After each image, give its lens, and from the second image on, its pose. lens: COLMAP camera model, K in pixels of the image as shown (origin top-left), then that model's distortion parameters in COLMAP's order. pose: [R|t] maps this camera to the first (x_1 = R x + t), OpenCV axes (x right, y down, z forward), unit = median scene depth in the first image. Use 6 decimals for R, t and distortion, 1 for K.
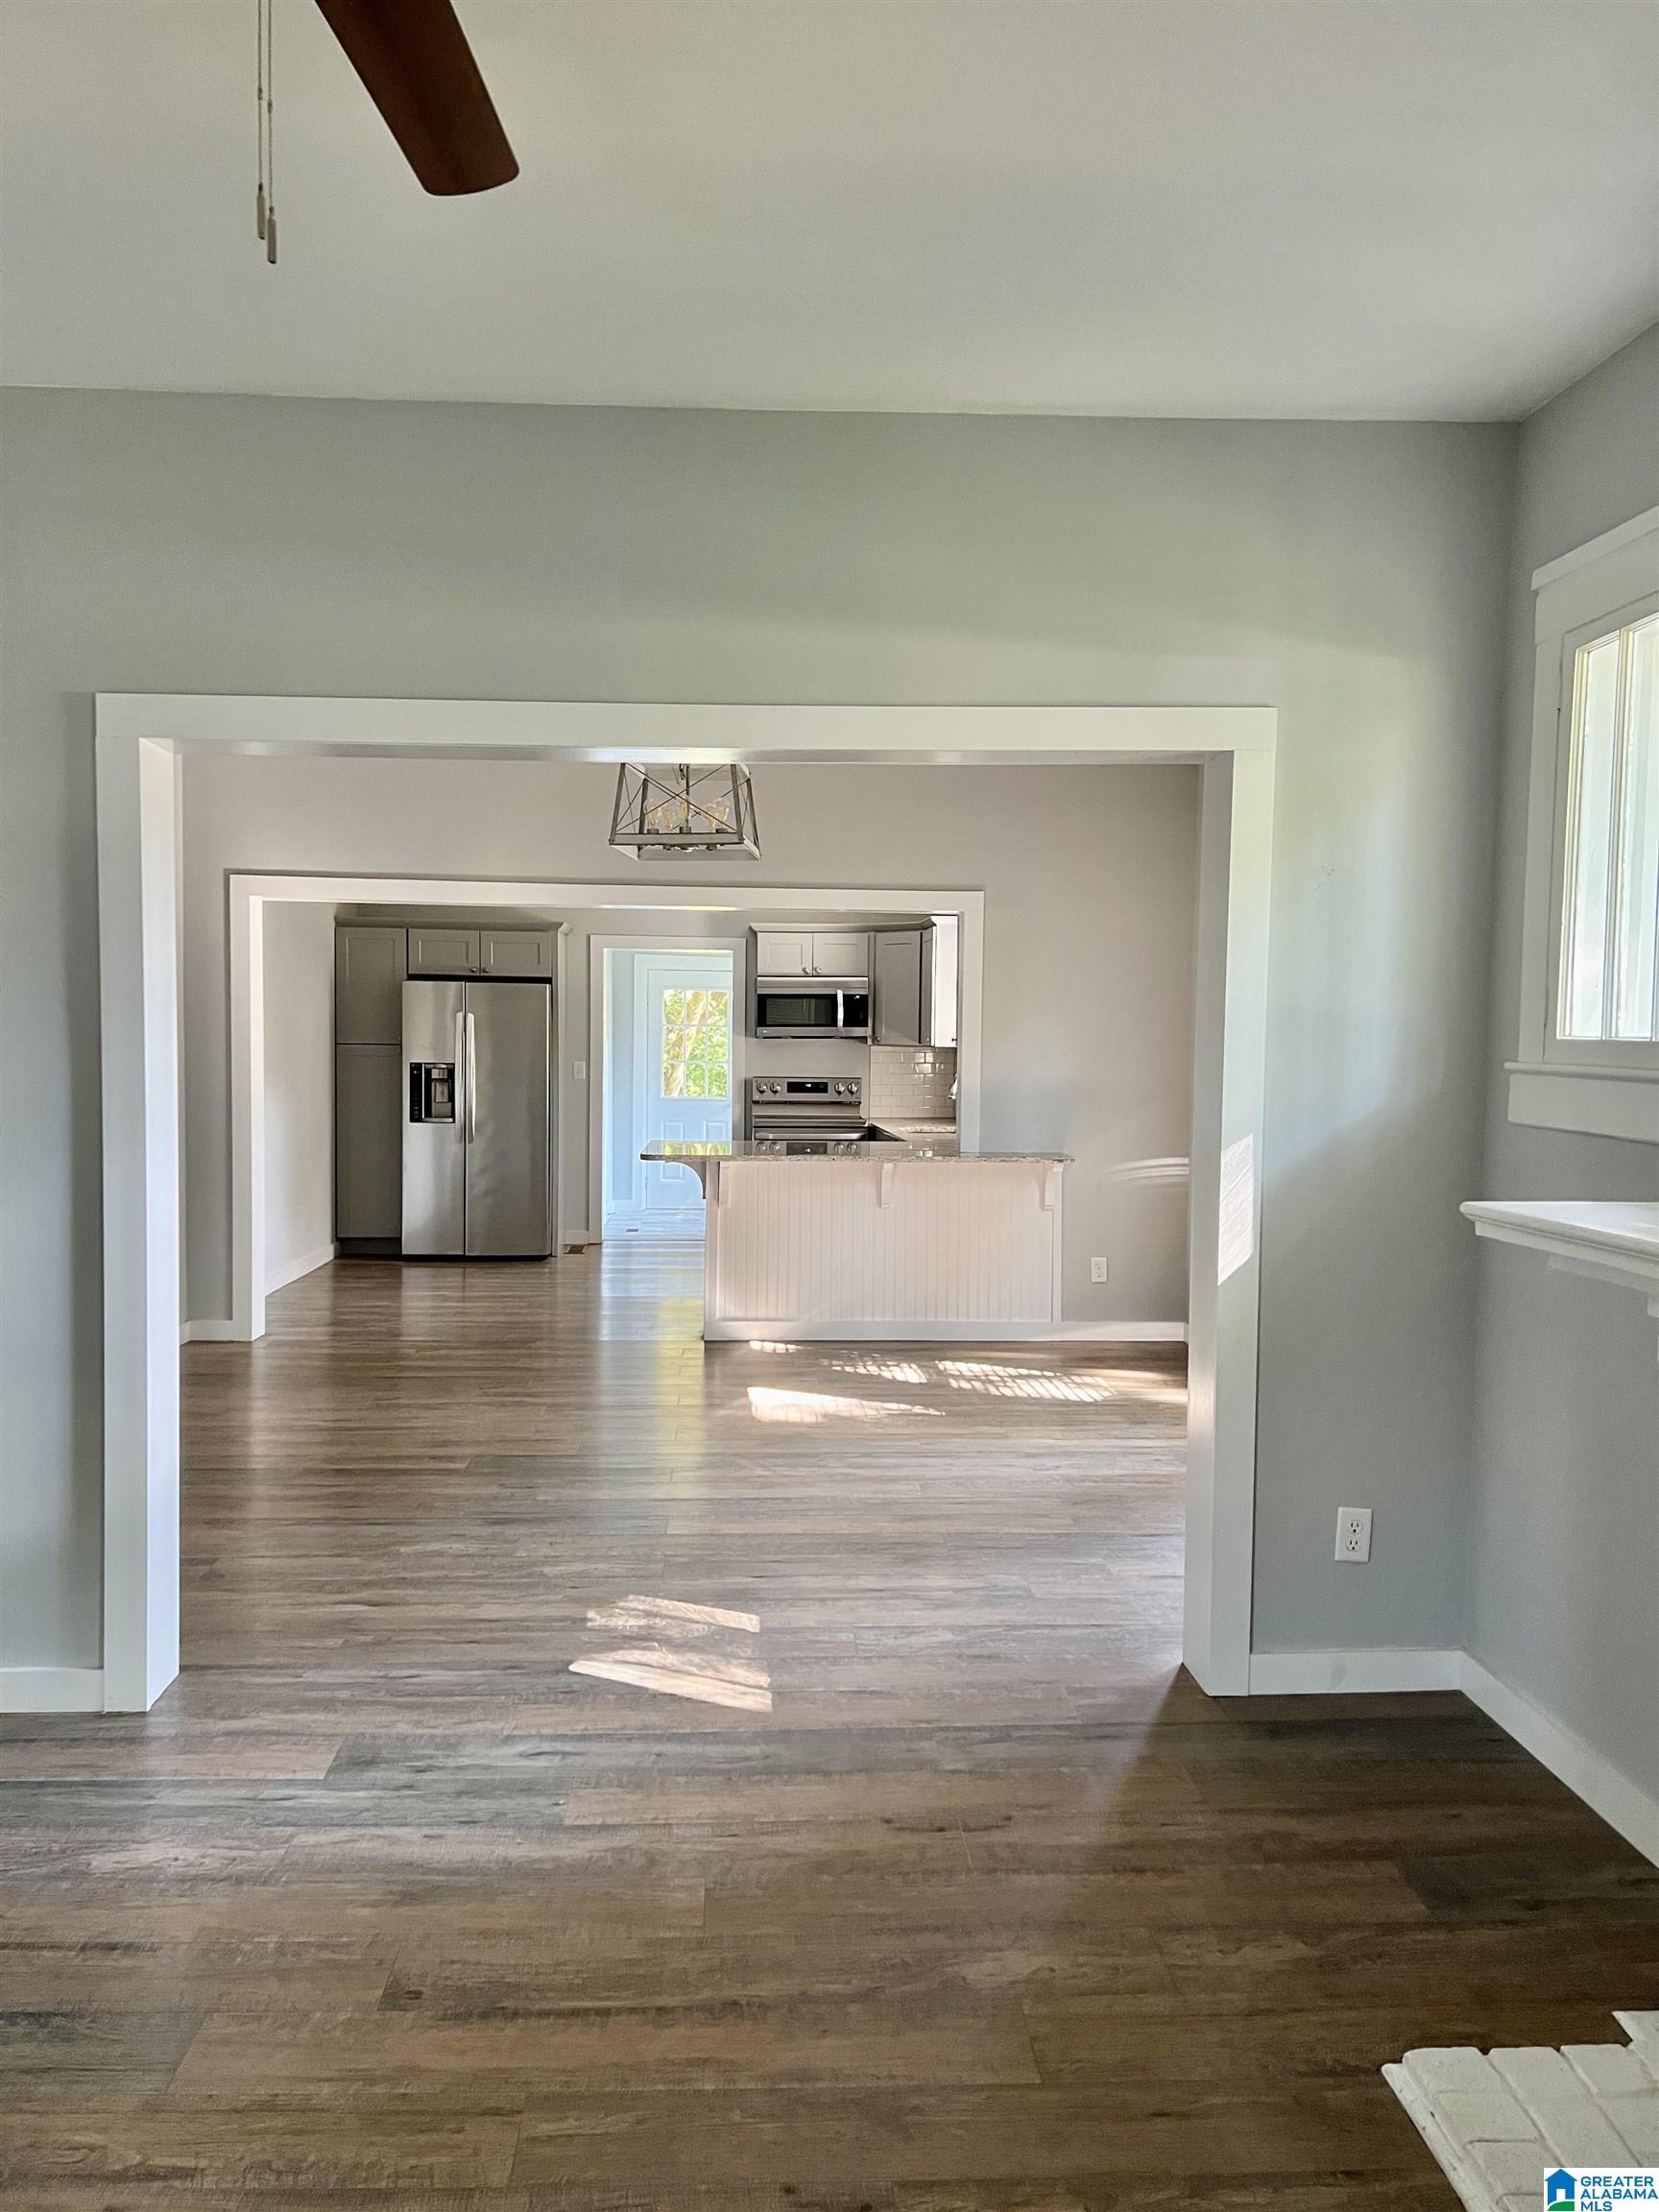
lens RADIAL K [[1651.2, 0, 816.2], [0, 1651.2, 1113.5], [0, 0, 1]] dist [0.045494, -0.057331]
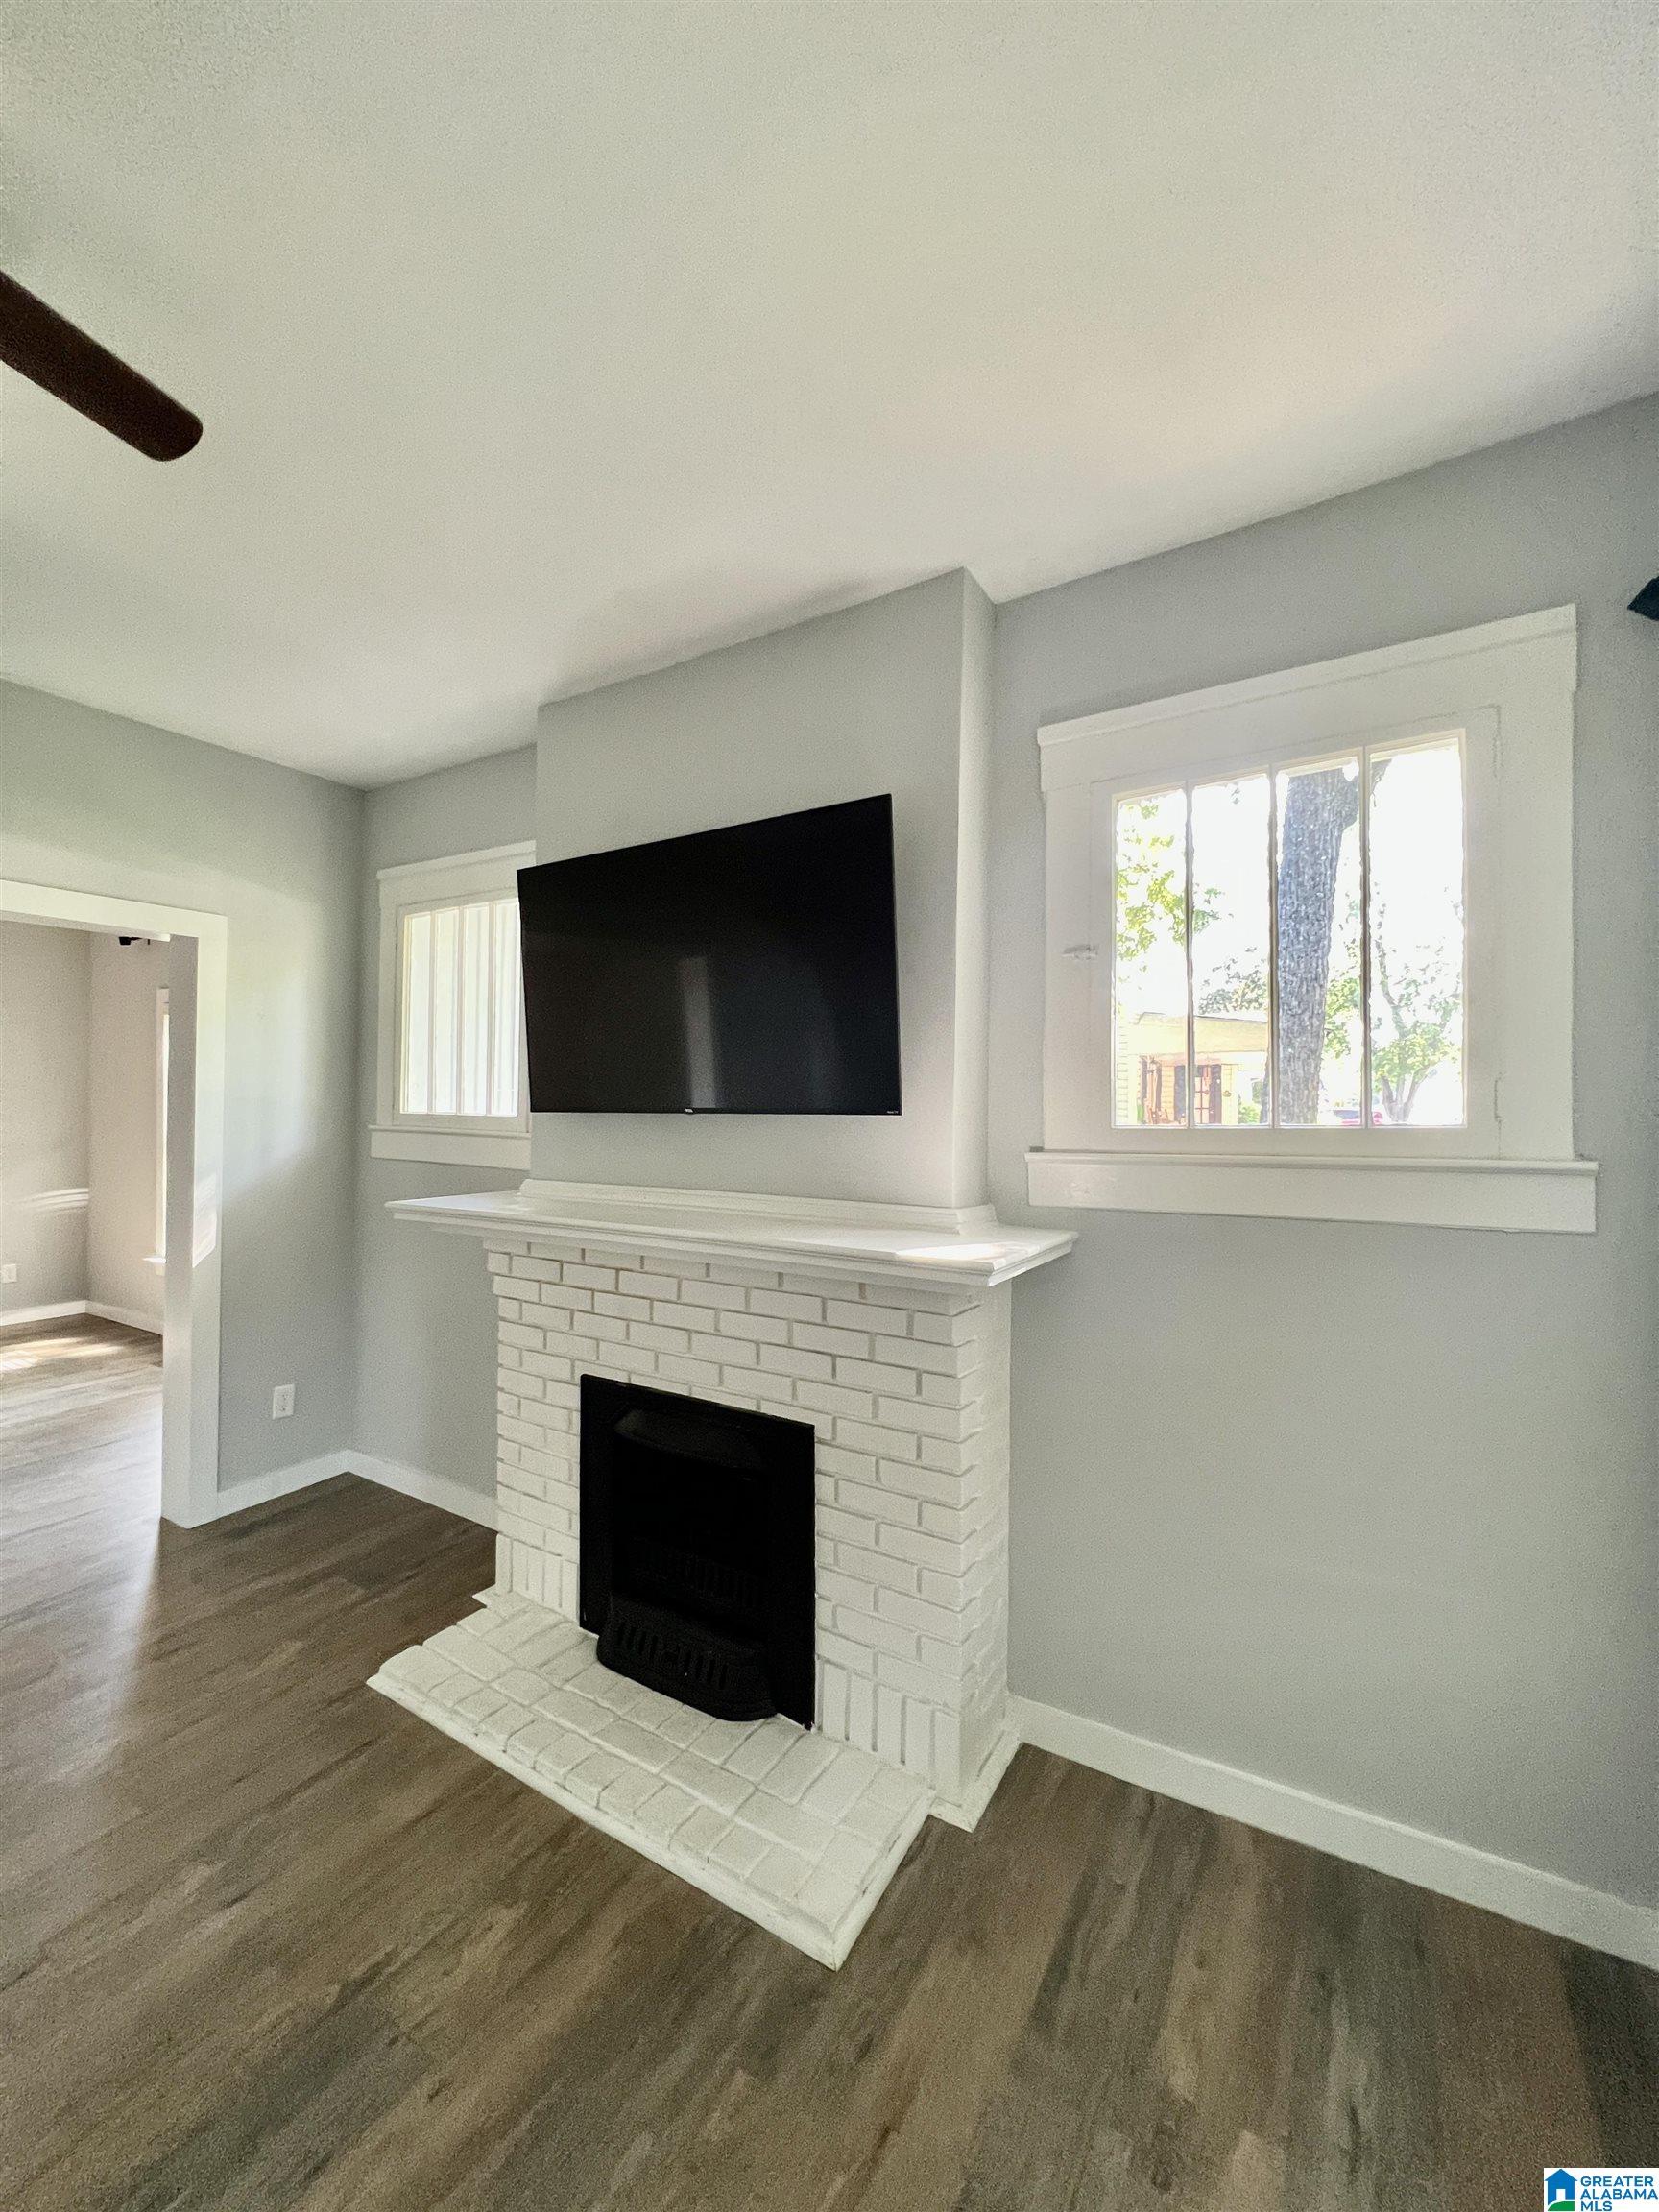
lens RADIAL K [[884.5, 0, 823.7], [0, 884.5, 1102.9], [0, 0, 1]] dist [-0.003006, 0.000526]
pose [[0.571054, 0.001900, 0.820910, -0.131582], [0.035902, 0.998983, -0.027286, -0.011834], [-0.820127, 0.045055, 0.570405, 0.008523]]
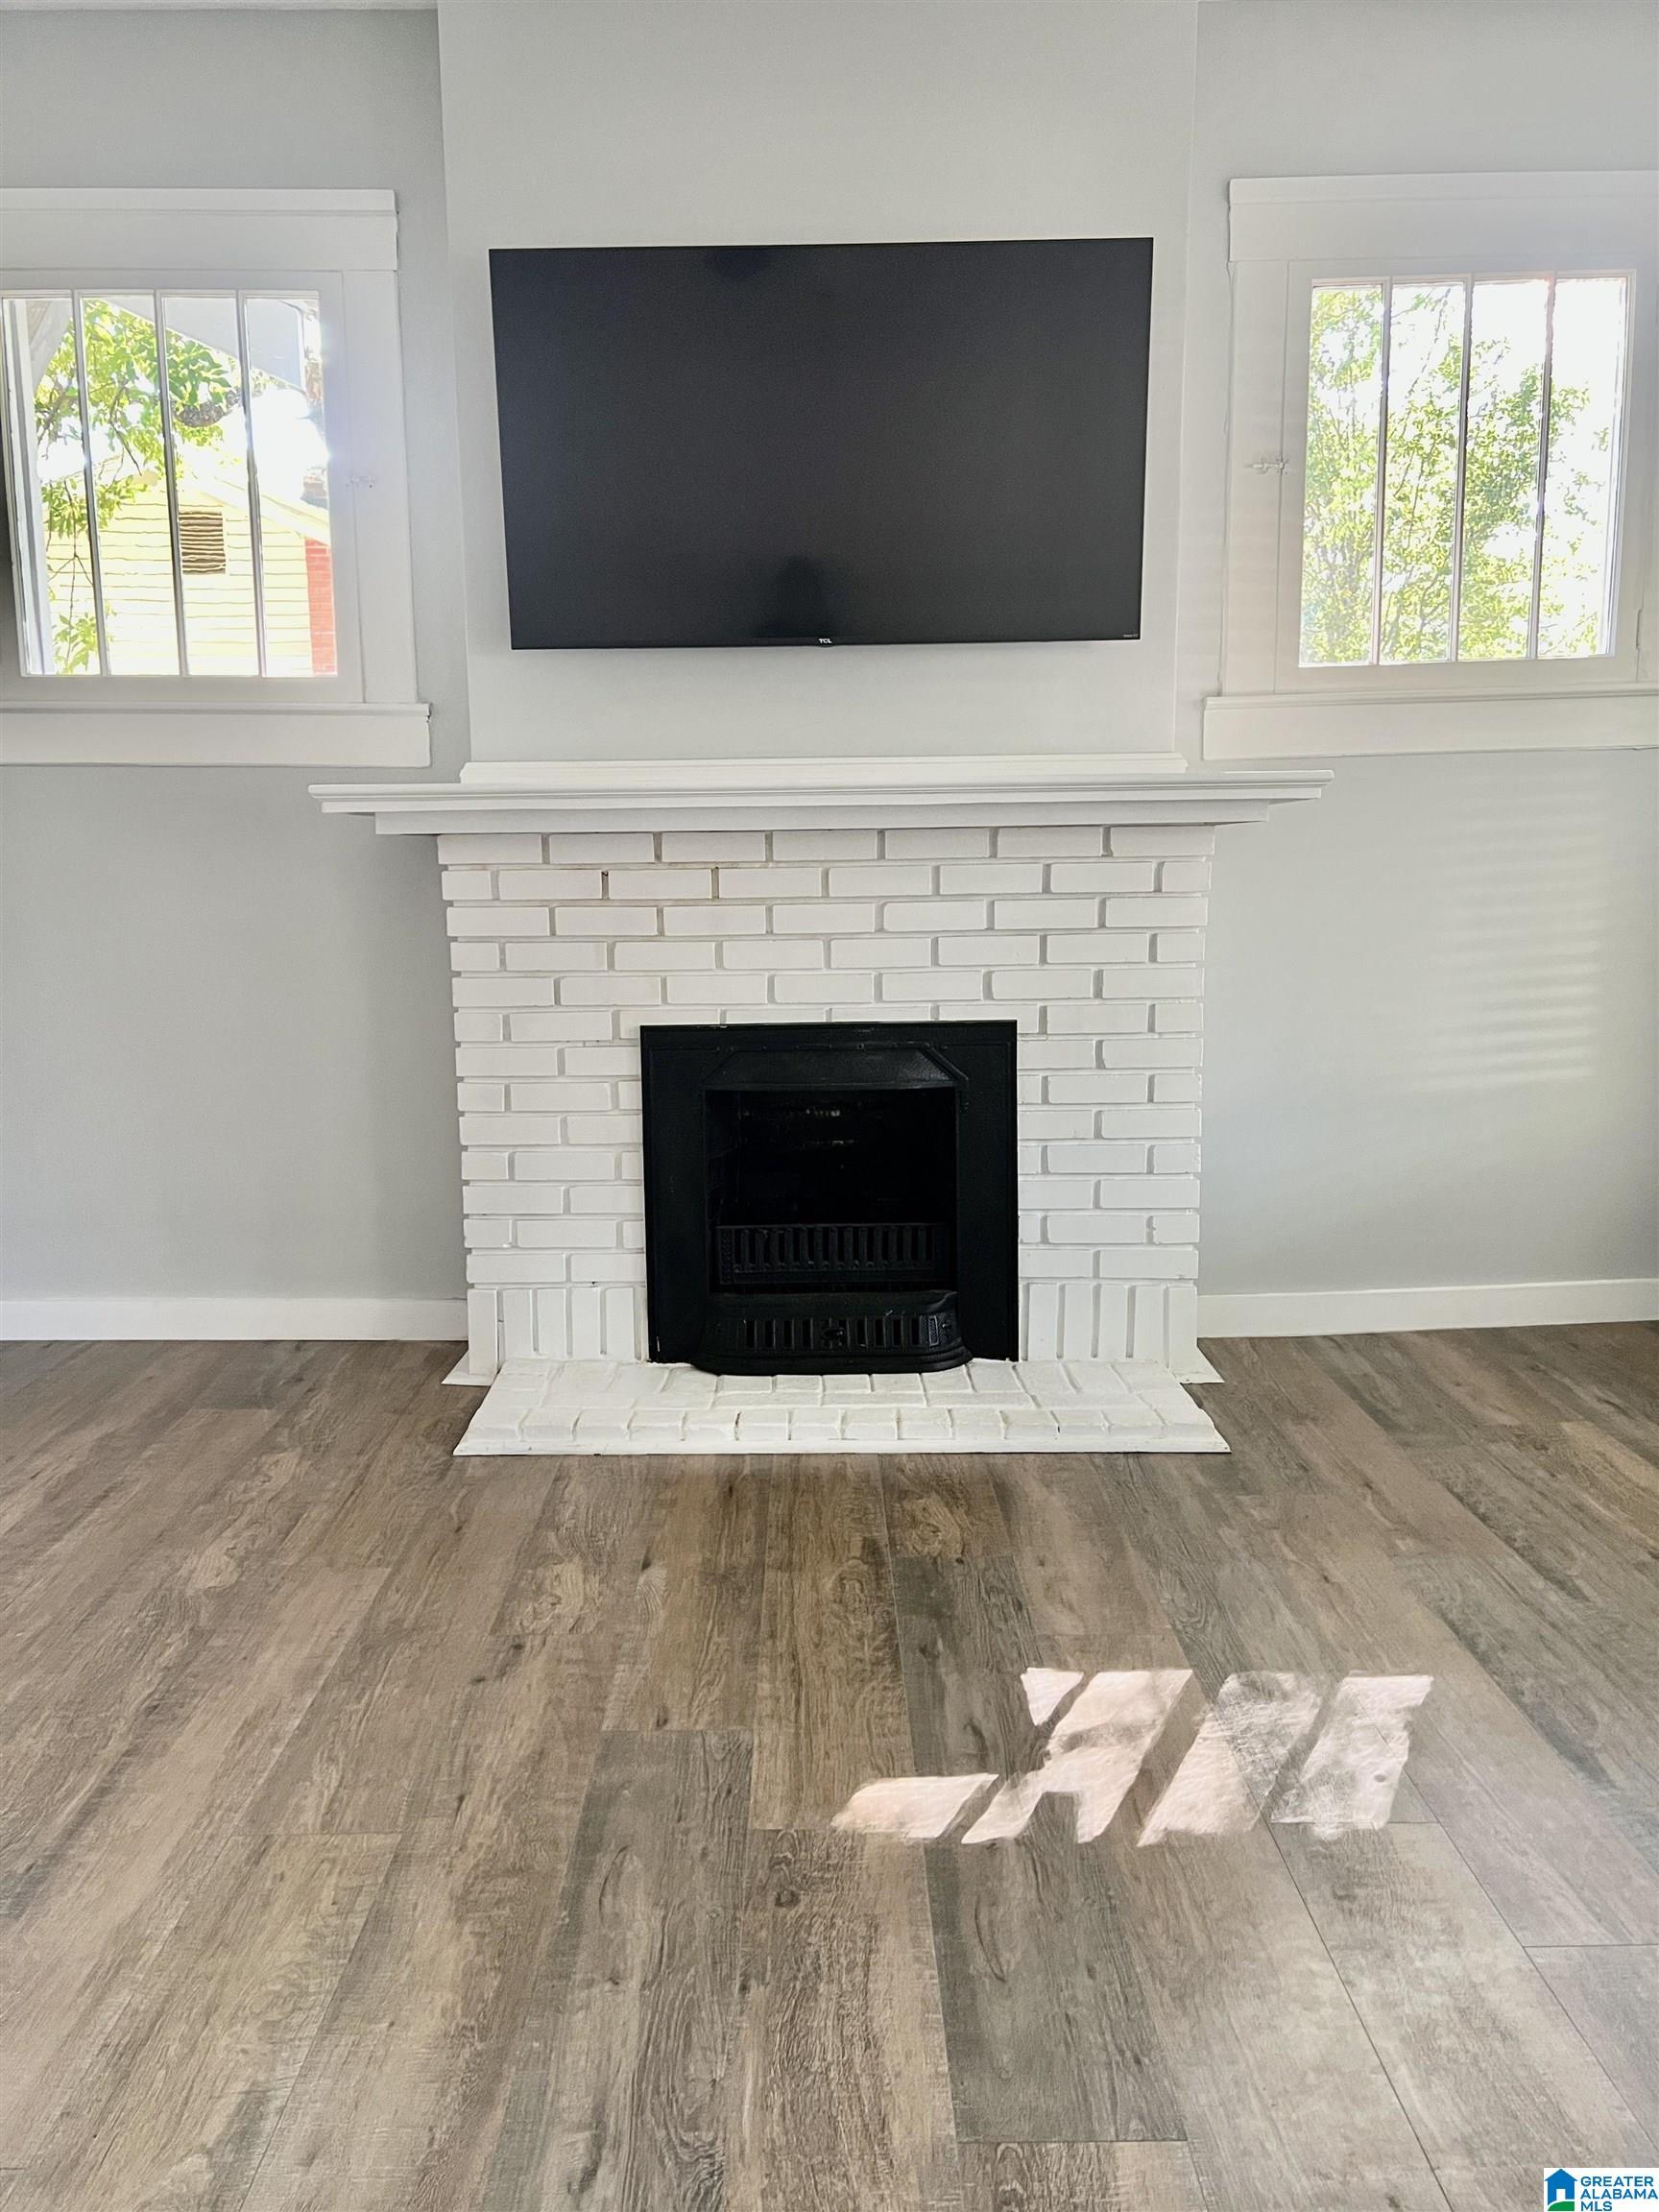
lens RADIAL K [[1651.2, 0, 812.7], [0, 1651.2, 1119.3], [0, 0, 1]] dist [0.045494, -0.057331]
pose [[0.062551, -0.170940, 0.983294, -0.672449], [0.059783, 0.984096, 0.167276, 0.094992], [-0.996250, 0.048321, 0.071775, 0.484721]]
